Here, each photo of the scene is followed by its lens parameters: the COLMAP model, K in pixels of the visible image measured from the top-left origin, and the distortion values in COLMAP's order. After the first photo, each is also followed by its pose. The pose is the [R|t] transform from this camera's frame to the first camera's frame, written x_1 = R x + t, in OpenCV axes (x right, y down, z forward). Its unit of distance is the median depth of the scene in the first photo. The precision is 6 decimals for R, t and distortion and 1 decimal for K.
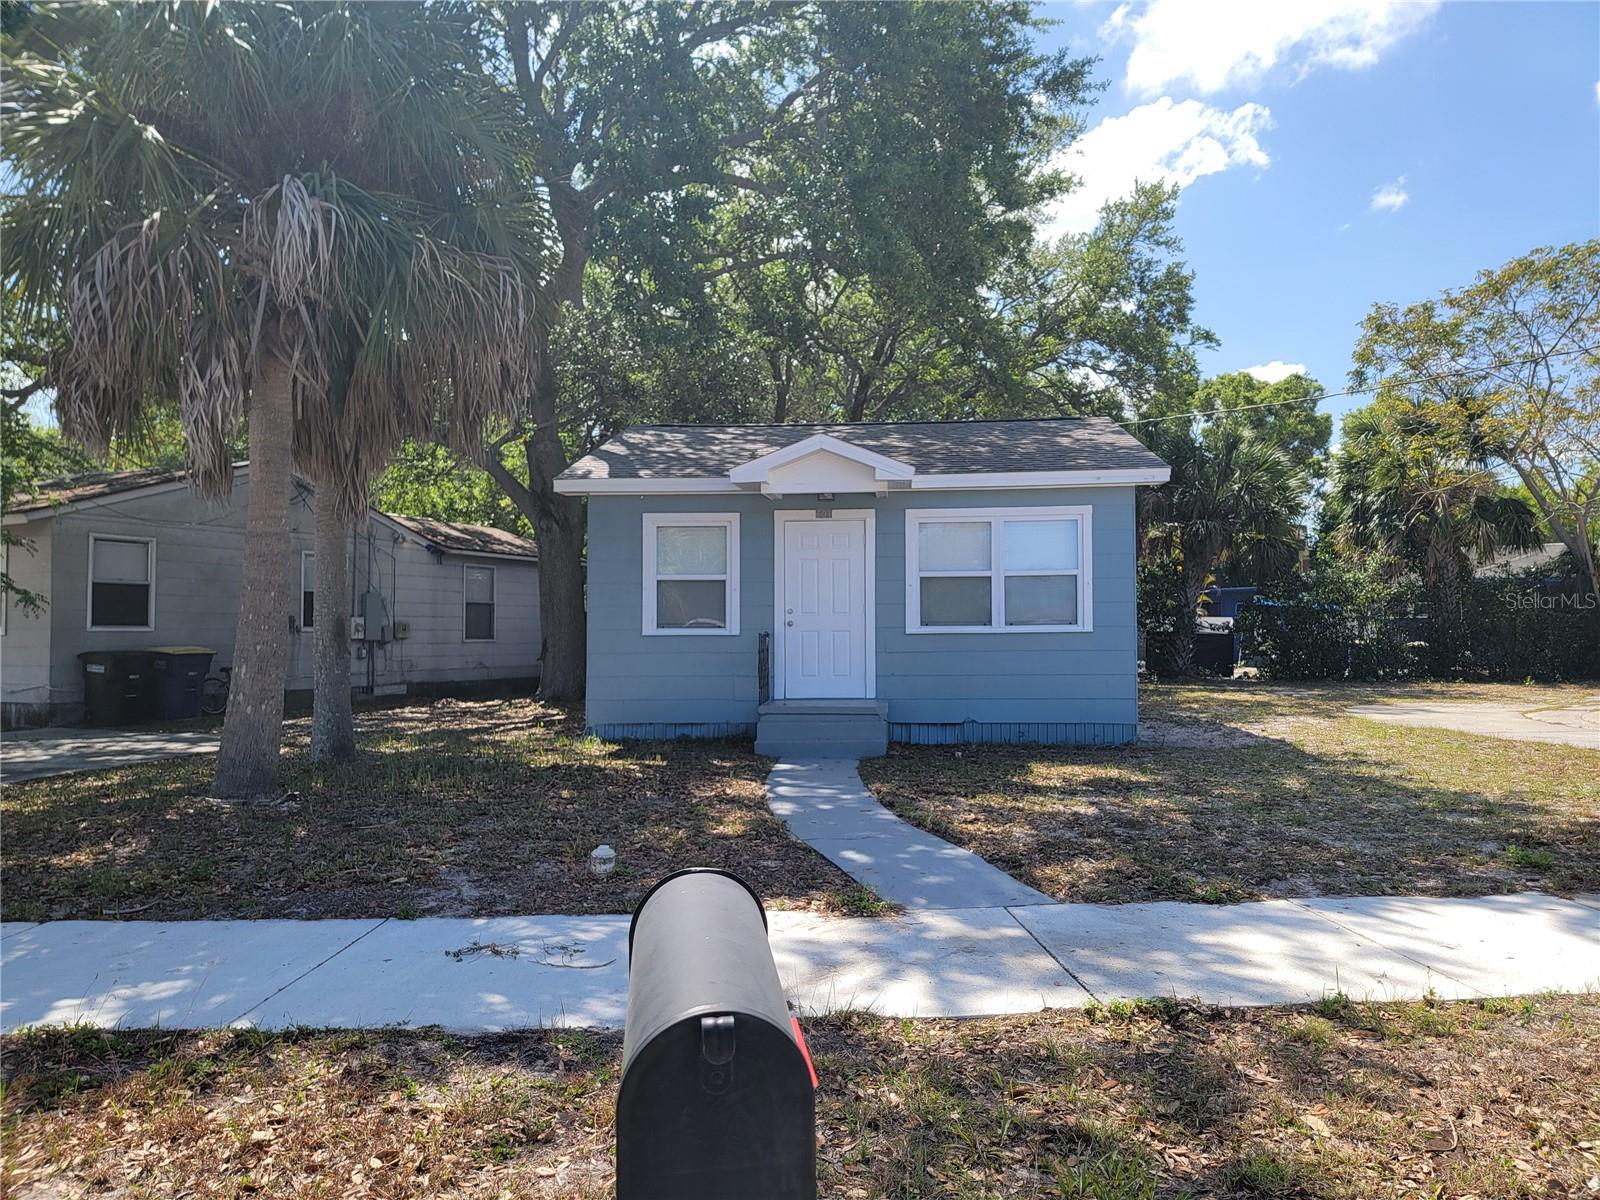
lens RADIAL K [[1104.2, 0, 797.5], [0, 1104.2, 602.8], [0, 0, 1]] dist [0.052501, -0.029386]
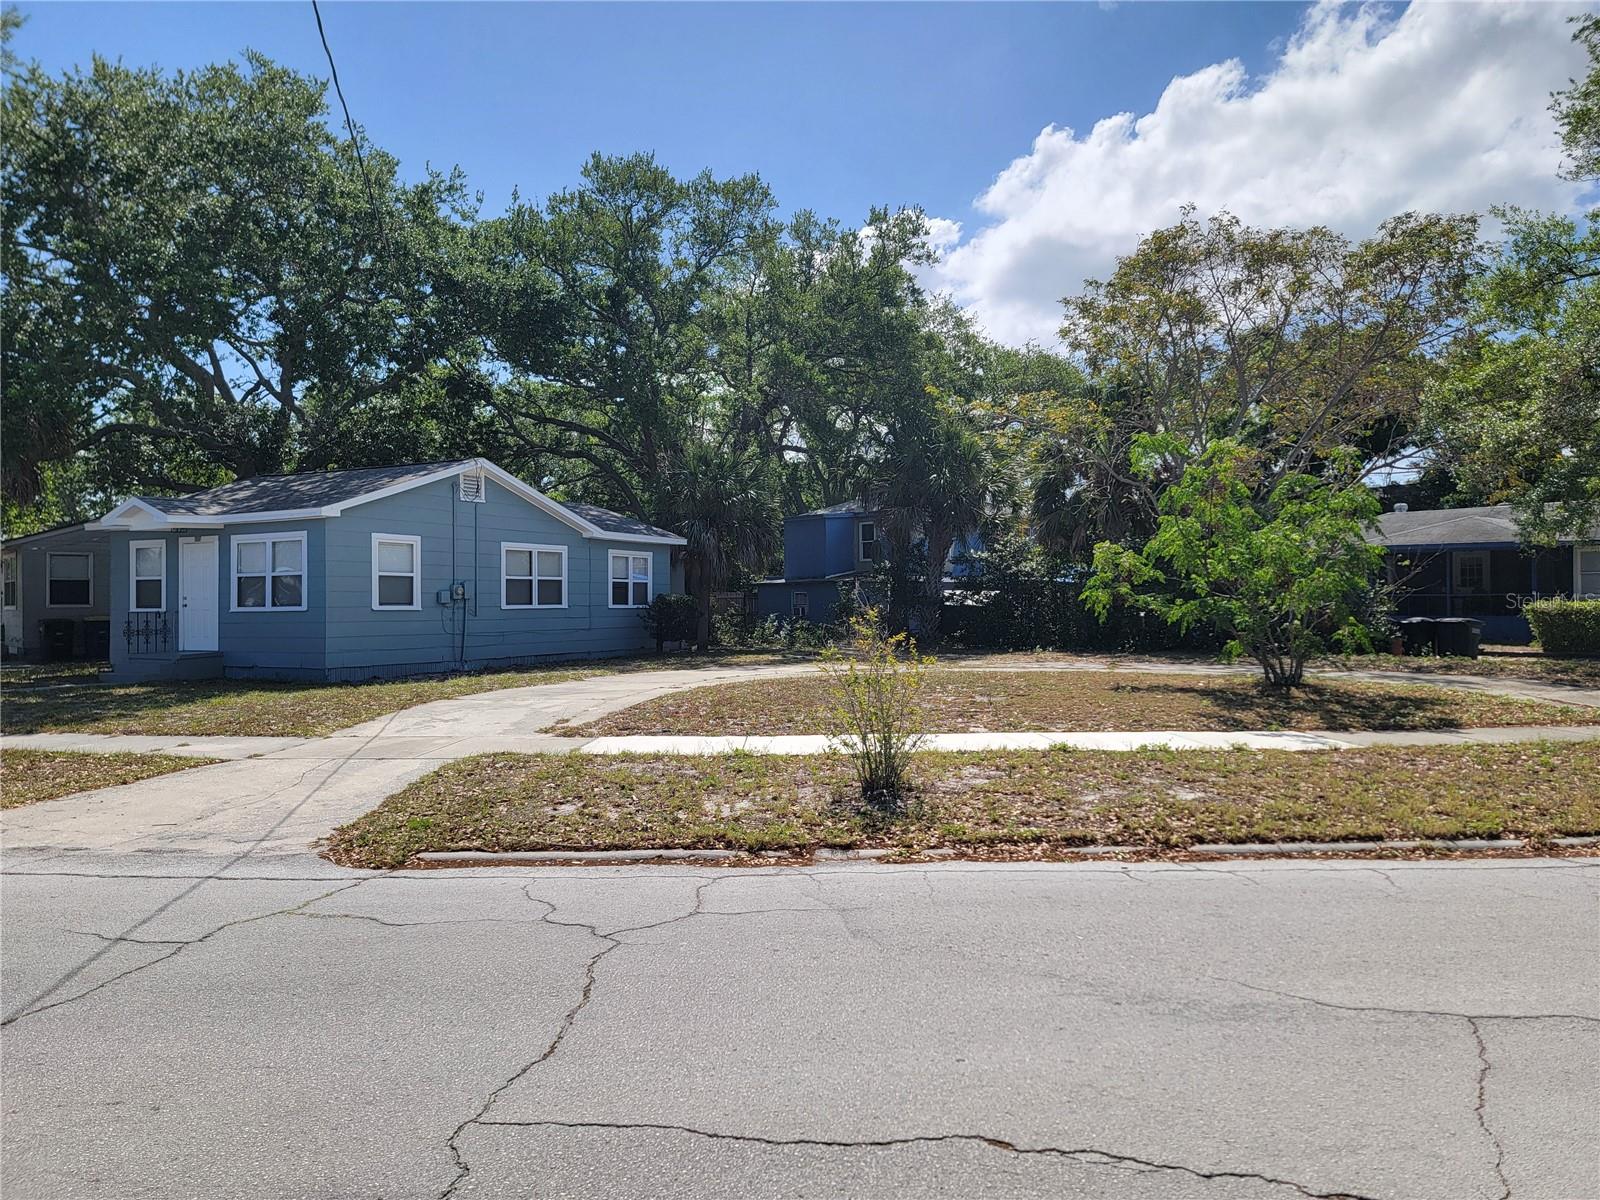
lens RADIAL K [[1104.2, 0, 805.4], [0, 1104.2, 593.8], [0, 0, 1]] dist [0.052501, -0.029386]
pose [[0.914514, -0.005399, -0.404518, 1.519403], [0.015485, 0.999645, 0.021667, -0.020945], [0.404258, -0.026079, 0.914273, -0.161176]]
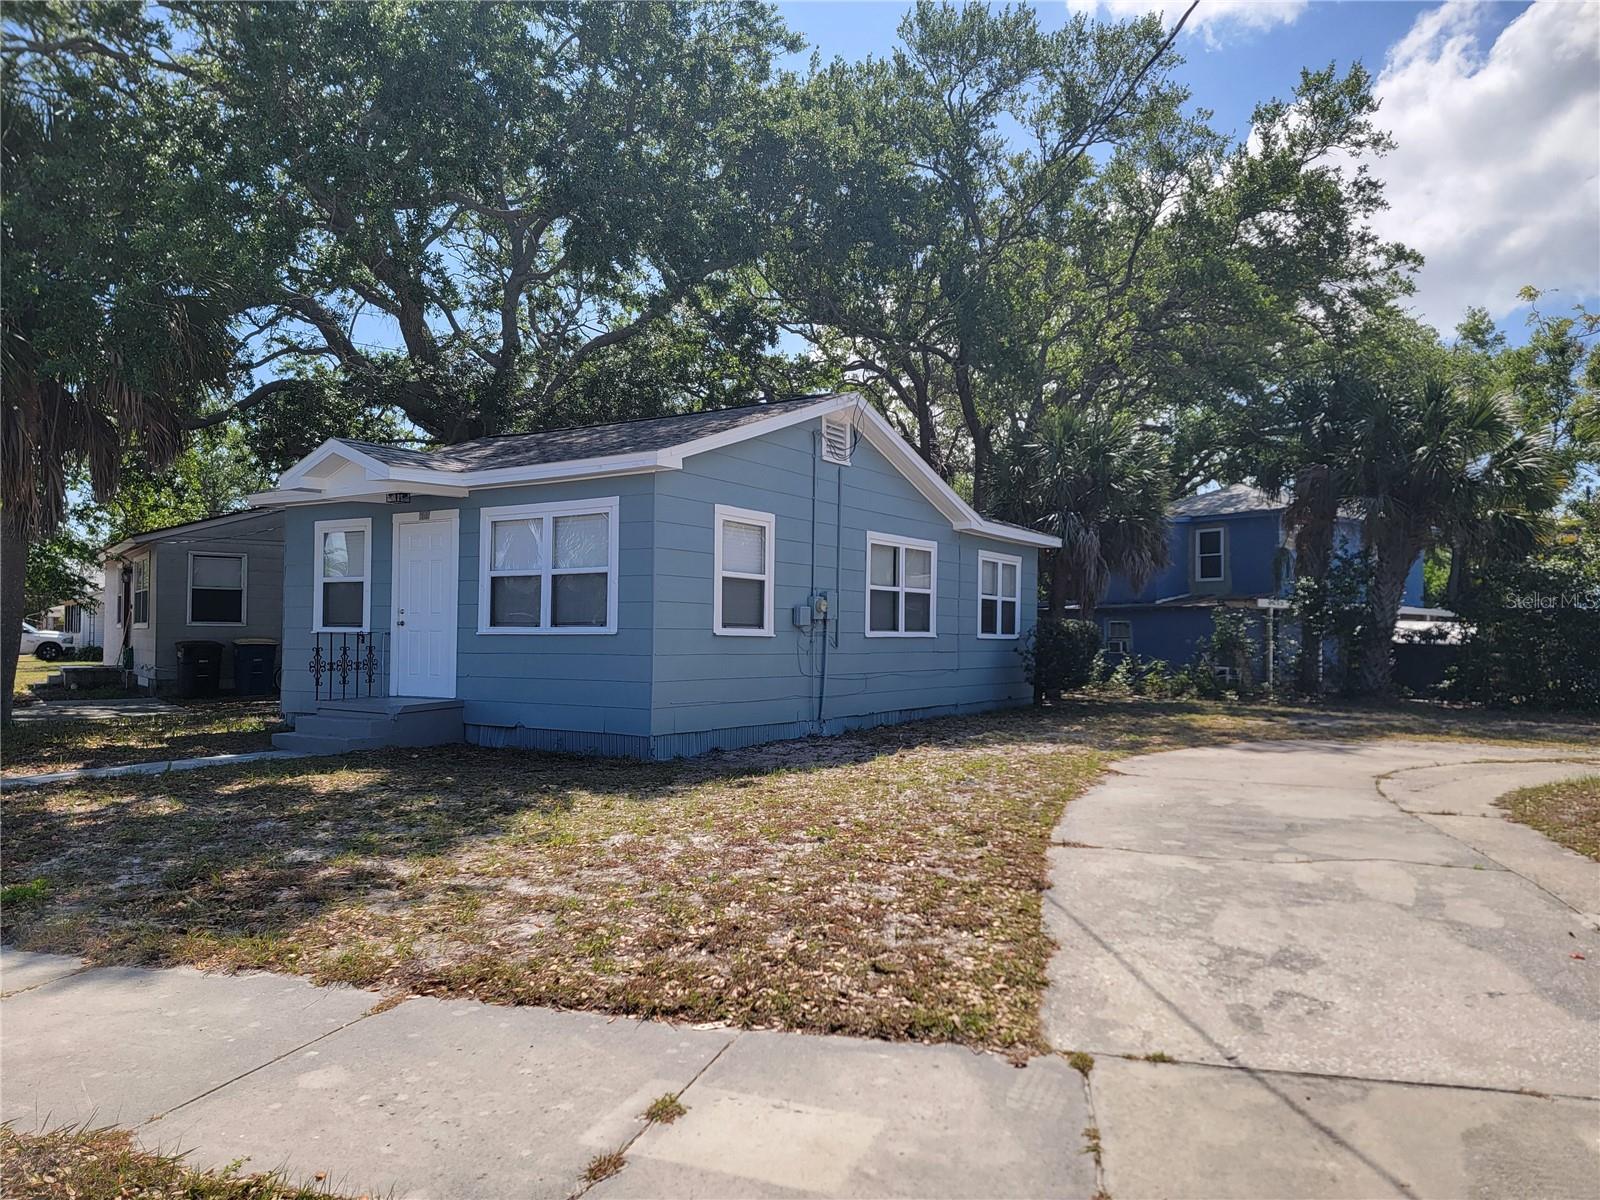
lens RADIAL K [[1104.2, 0, 803.7], [0, 1104.2, 614.2], [0, 0, 1]] dist [0.052501, -0.029386]
pose [[0.876200, 0.002694, -0.481940, 0.817665], [0.002902, 0.999937, 0.010866, -0.000055], [0.481939, -0.010920, 0.876137, 0.269955]]
